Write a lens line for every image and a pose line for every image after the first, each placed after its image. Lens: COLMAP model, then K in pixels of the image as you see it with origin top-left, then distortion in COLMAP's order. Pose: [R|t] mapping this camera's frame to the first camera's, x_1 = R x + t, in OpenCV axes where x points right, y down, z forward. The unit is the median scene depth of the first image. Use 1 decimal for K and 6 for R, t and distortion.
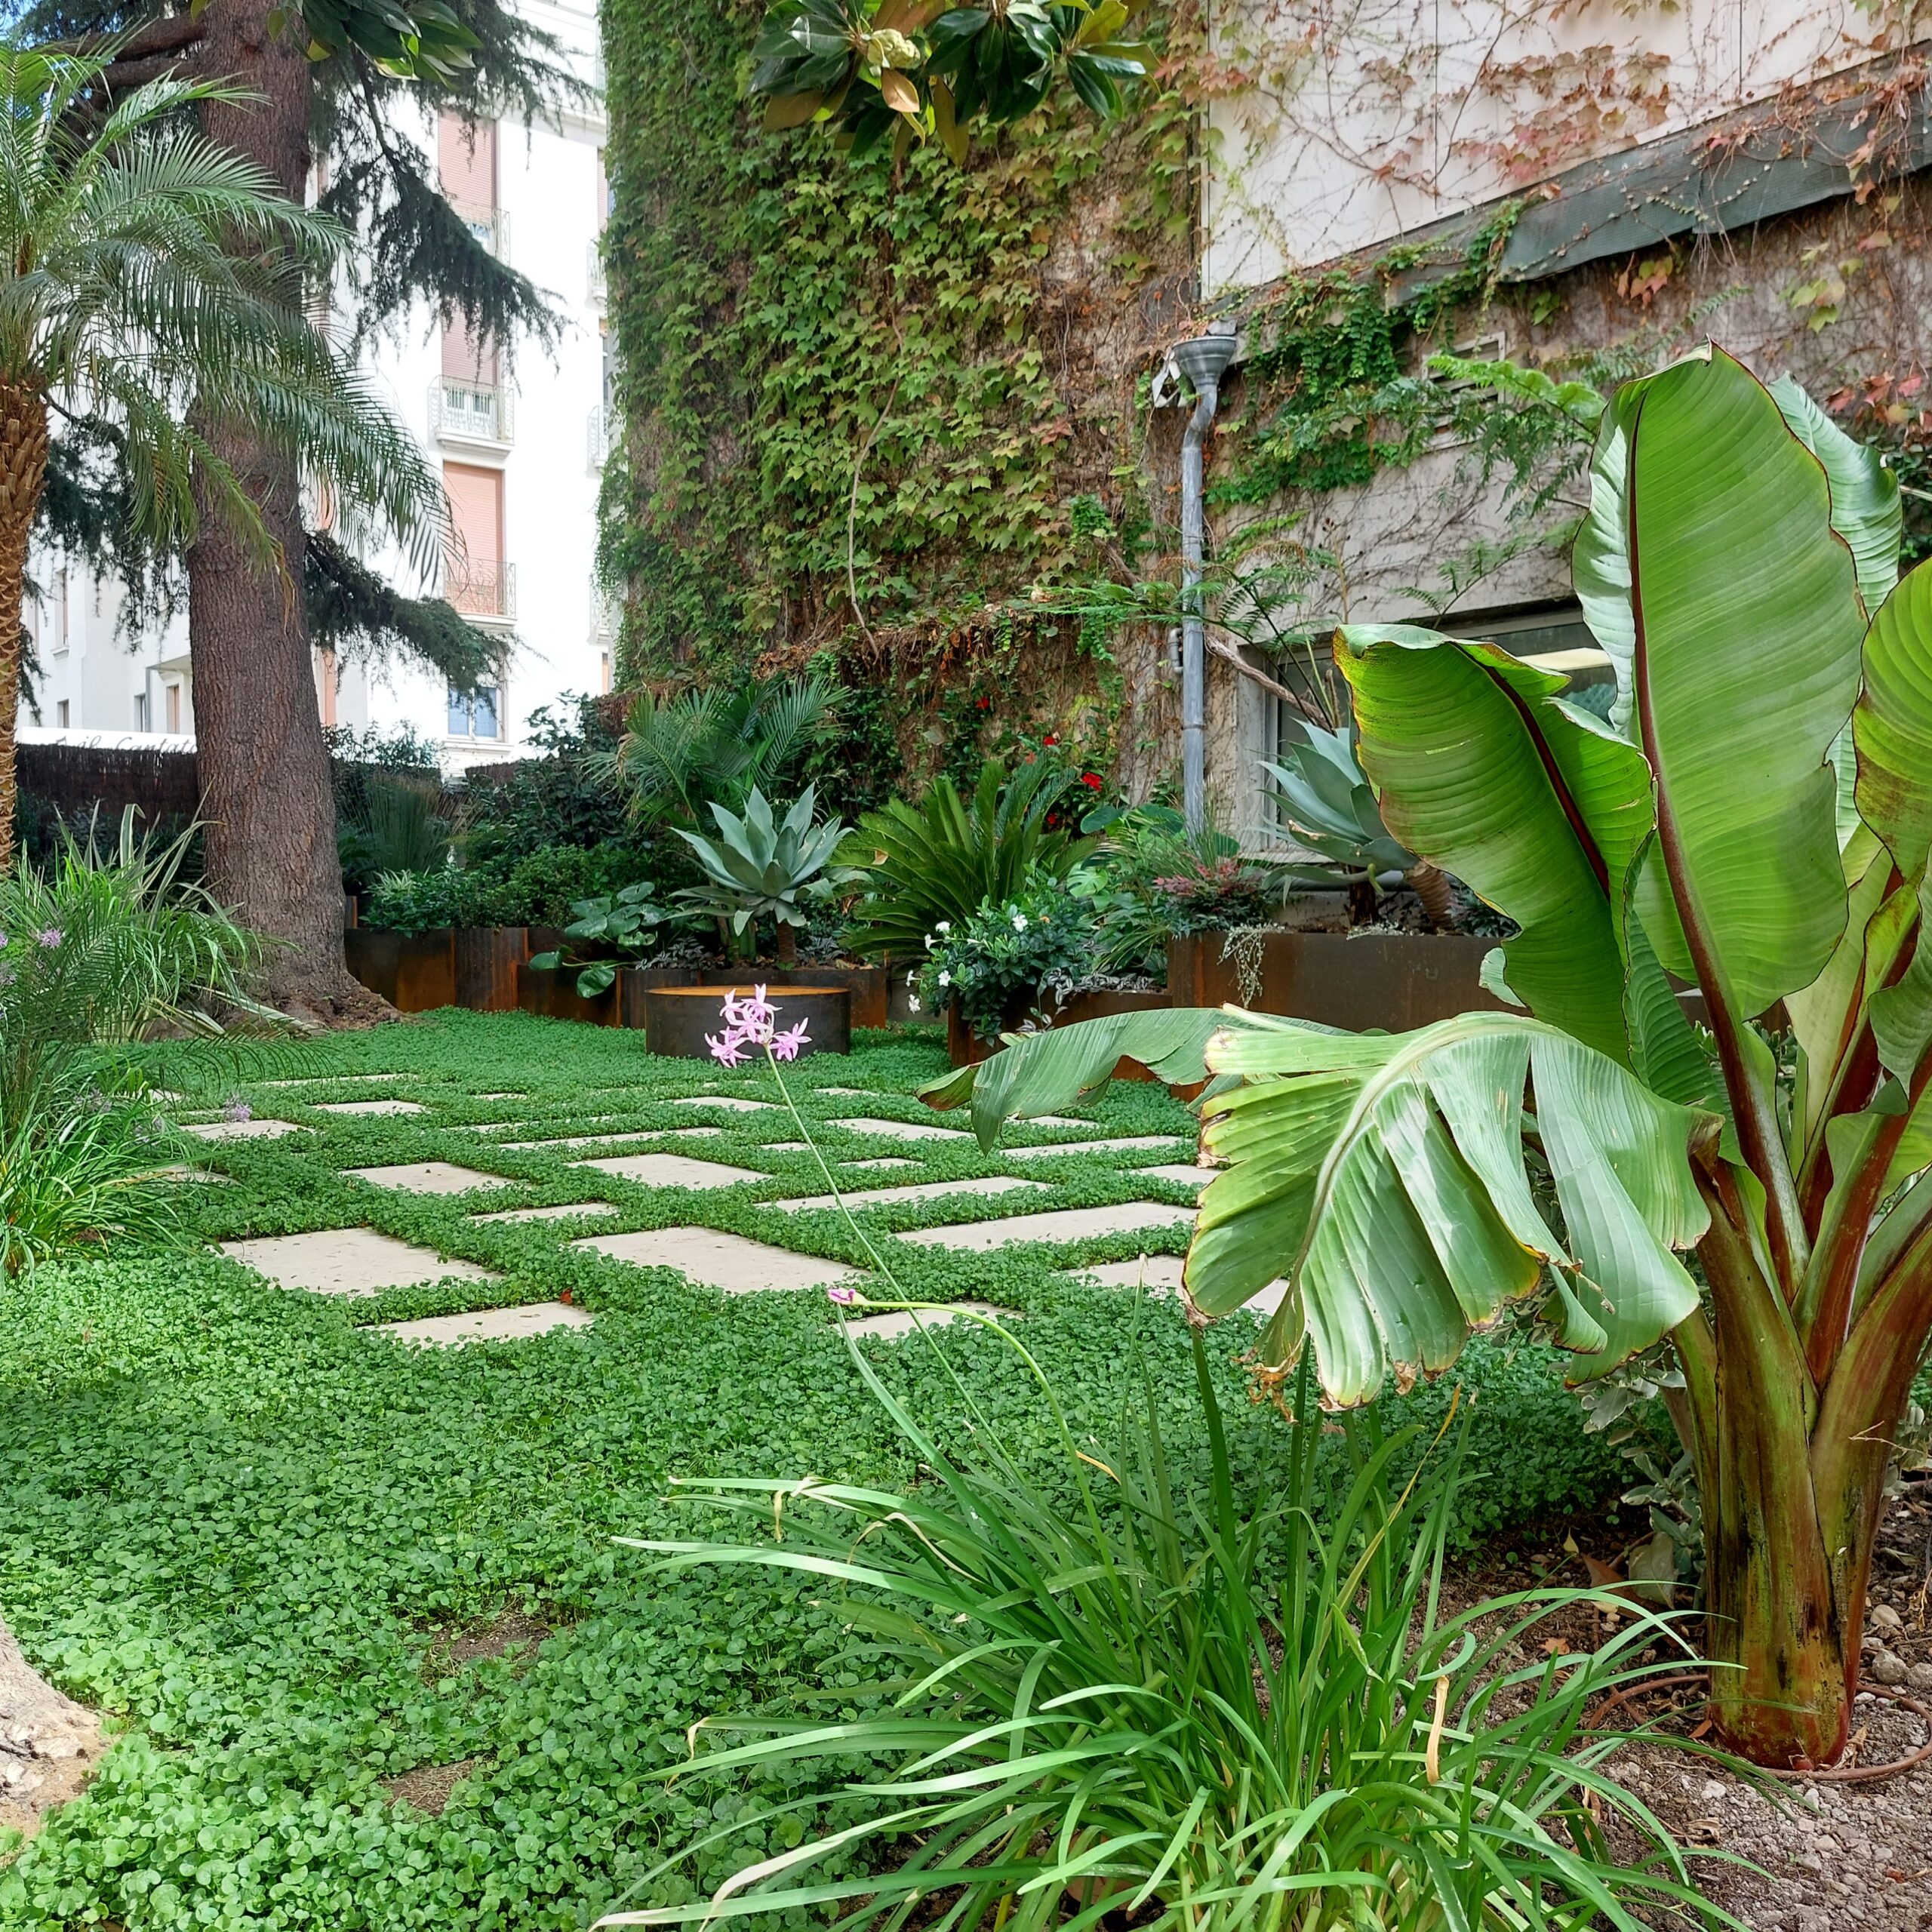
lens RADIAL K [[1916.2, 0, 966.0], [0, 1916.2, 966.0], [0, 0, 1]] dist [0.052513, -0.071359]
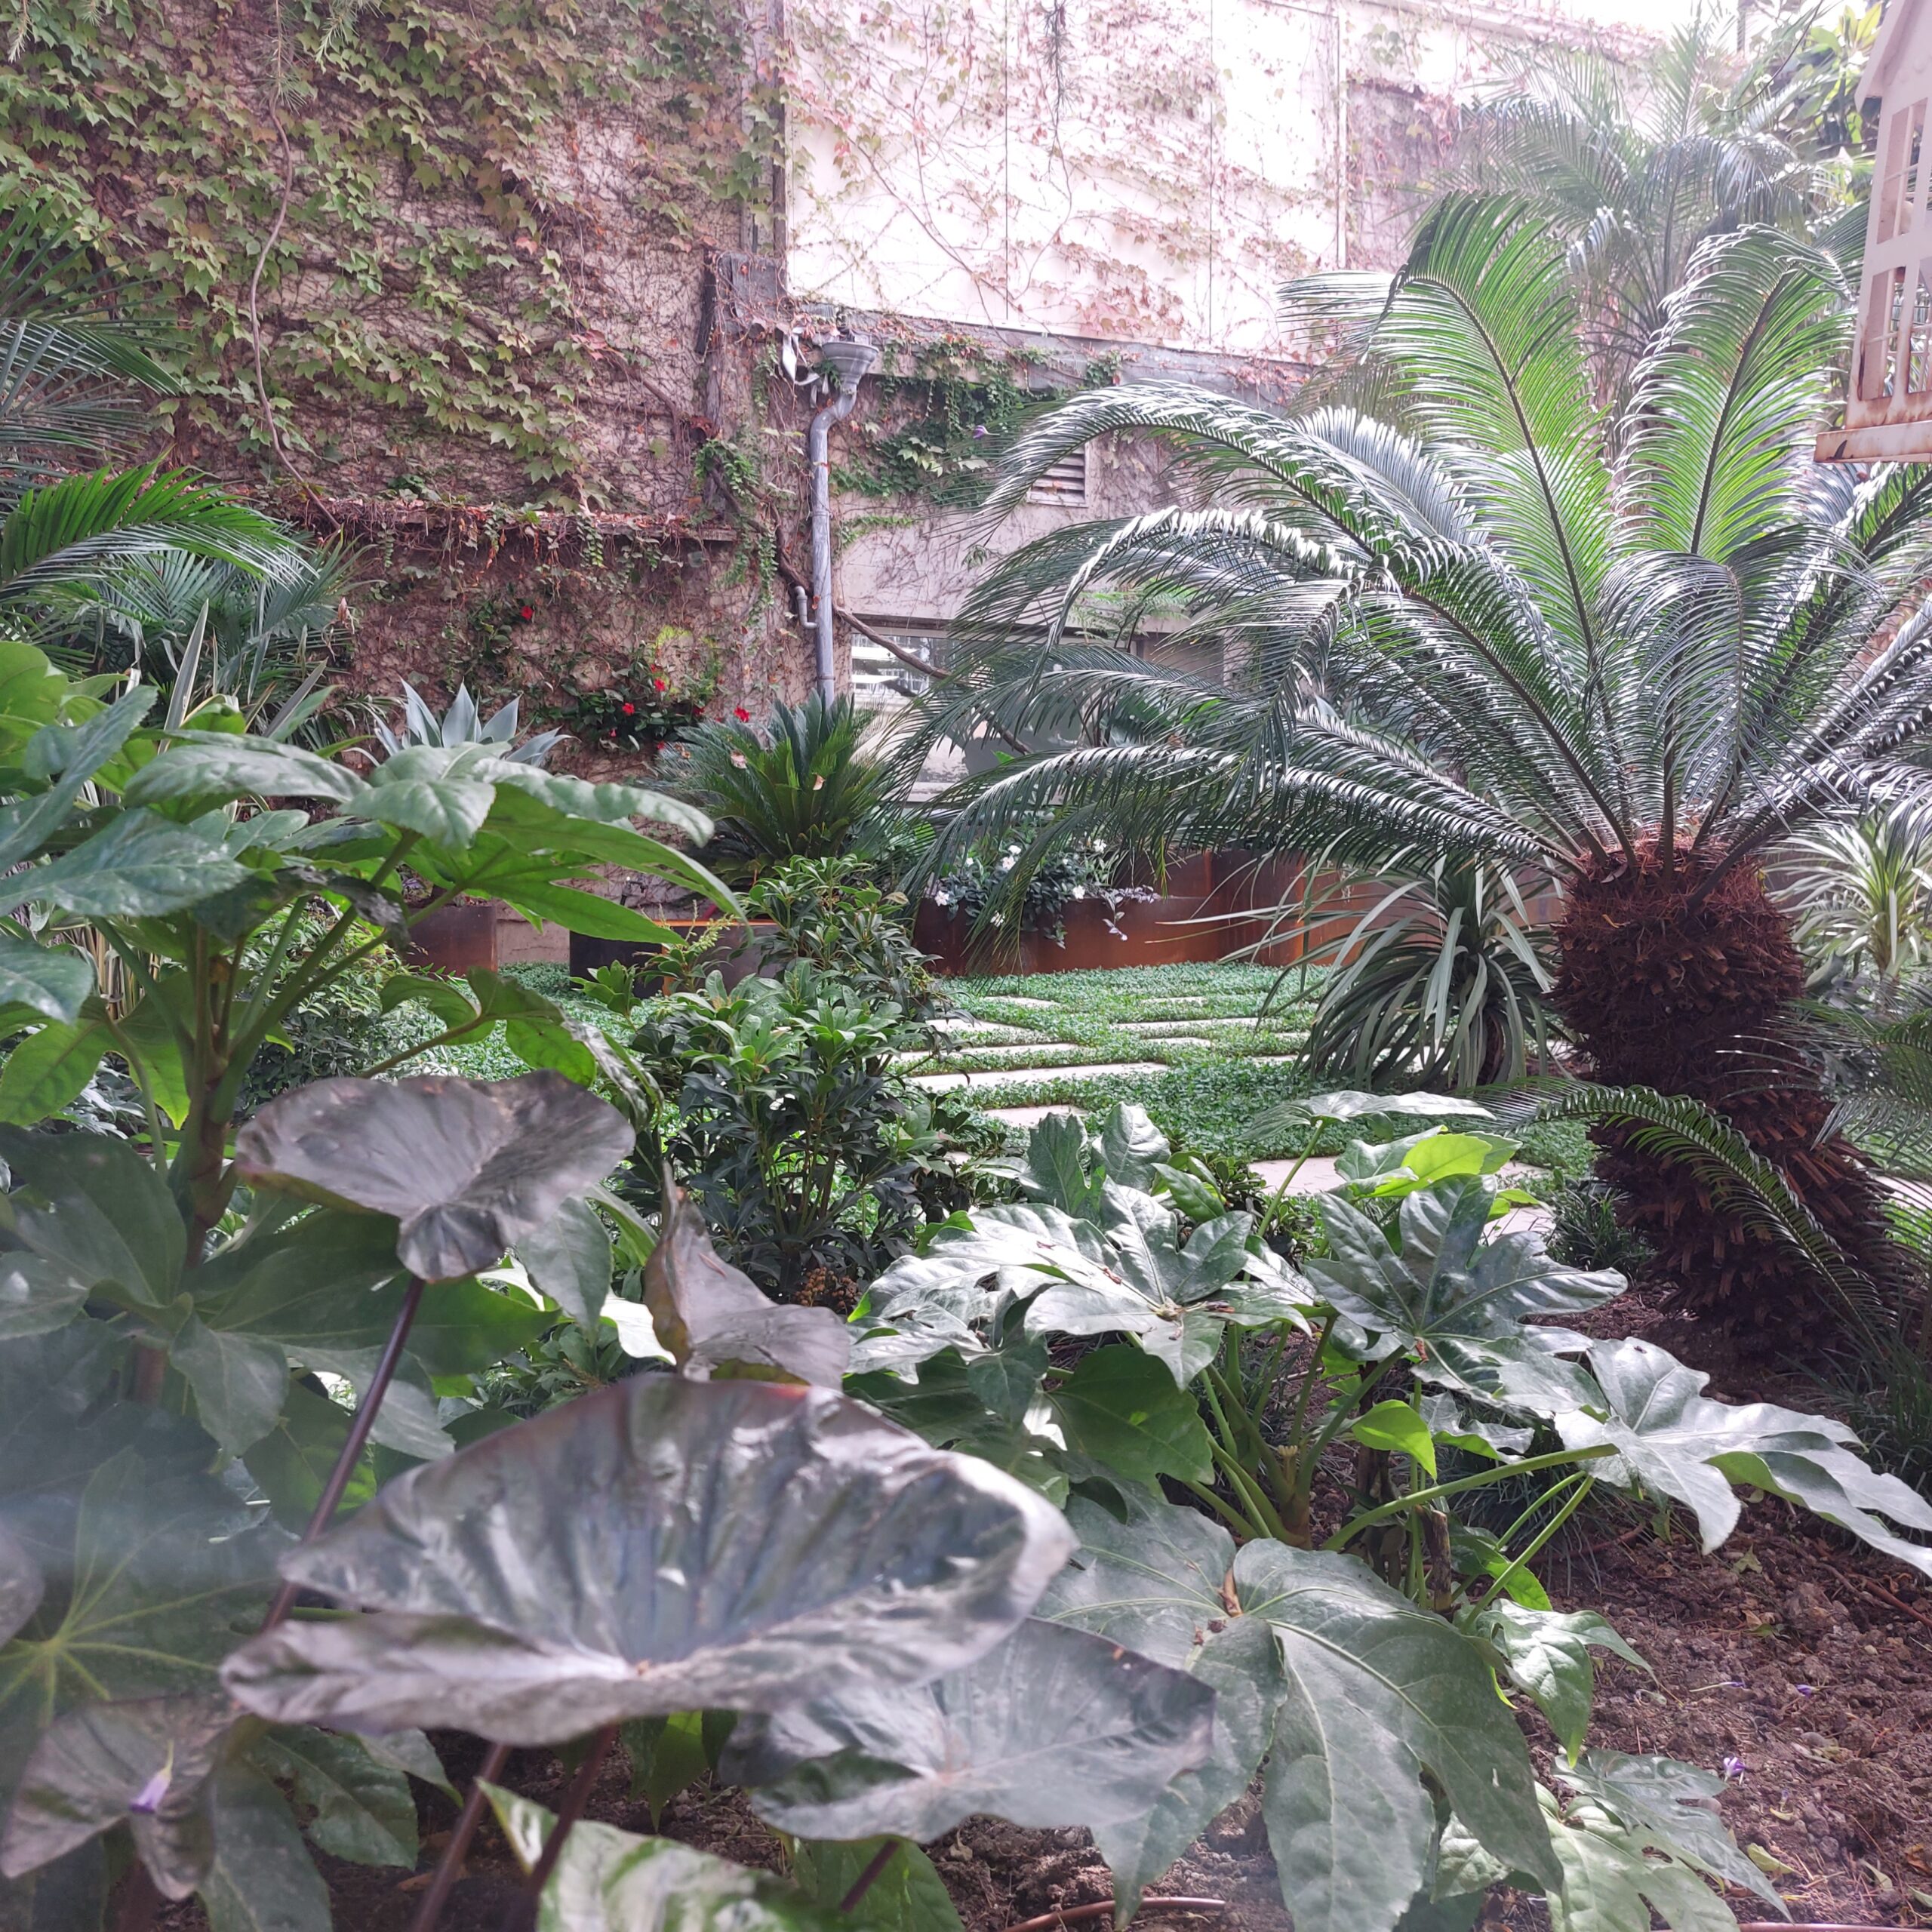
lens RADIAL K [[1916.2, 0, 966.0], [0, 1916.2, 966.0], [0, 0, 1]] dist [0.052513, -0.071359]
pose [[0.238611, -0.034088, 0.970517, -1.075887], [0.021251, 0.999328, 0.029875, 0.016363], [-0.970883, 0.013496, 0.239175, 0.716341]]
